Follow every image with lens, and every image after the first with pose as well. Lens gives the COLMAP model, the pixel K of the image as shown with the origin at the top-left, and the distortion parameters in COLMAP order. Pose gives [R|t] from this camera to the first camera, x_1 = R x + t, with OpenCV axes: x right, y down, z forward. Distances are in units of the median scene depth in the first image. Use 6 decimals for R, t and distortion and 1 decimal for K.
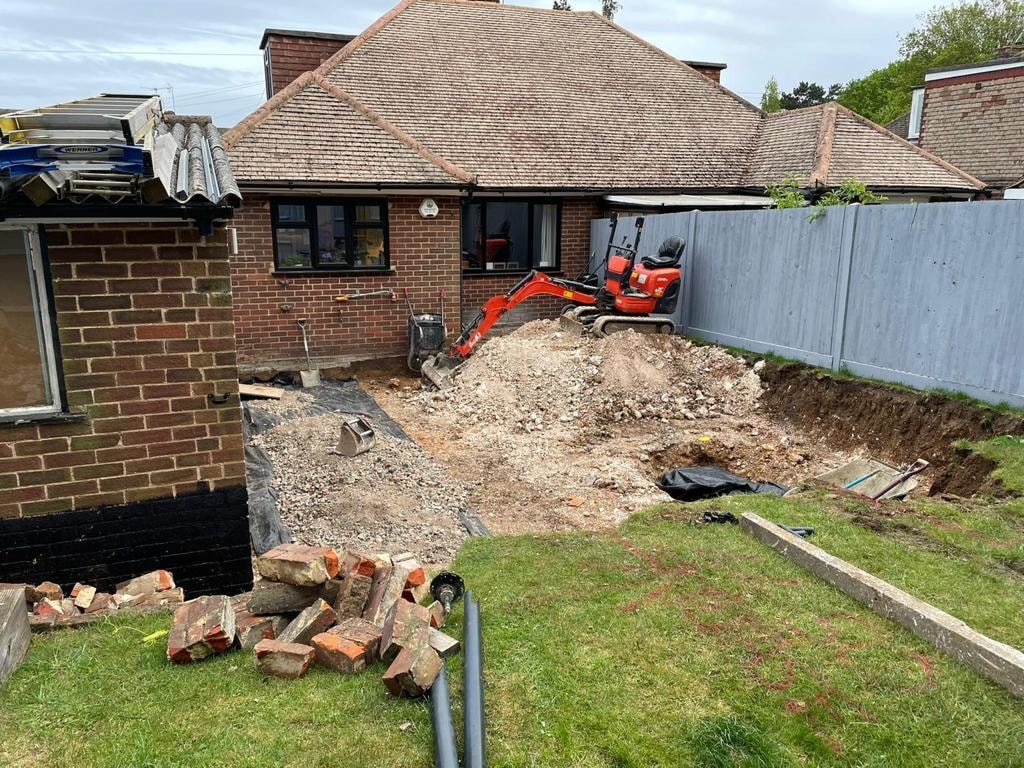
lens RADIAL K [[767.2, 0, 509.5], [0, 767.2, 392.4], [0, 0, 1]] dist [0.004609, -0.016377]
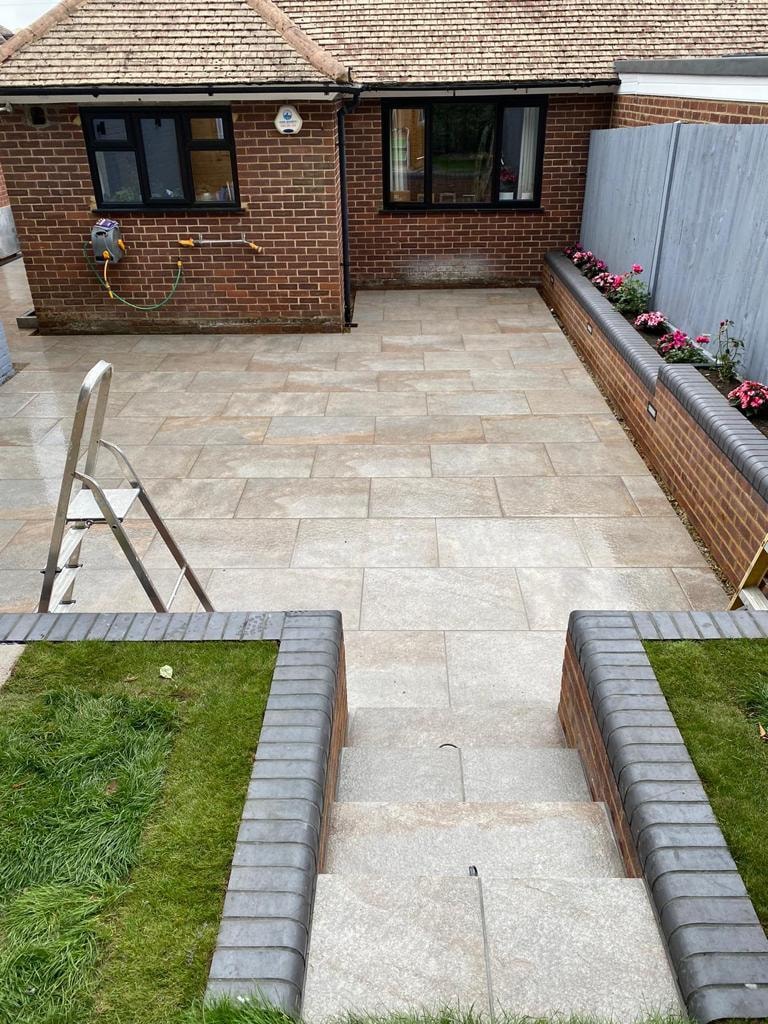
lens RADIAL K [[767.2, 0, 389.9], [0, 767.2, 512.6], [0, 0, 1]] dist [0.004609, -0.016377]
pose [[0.931208, 0.160352, -0.327320, 0.286419], [-0.071348, 0.960848, 0.267733, -0.083718], [0.357436, -0.225962, 0.906190, 0.289043]]
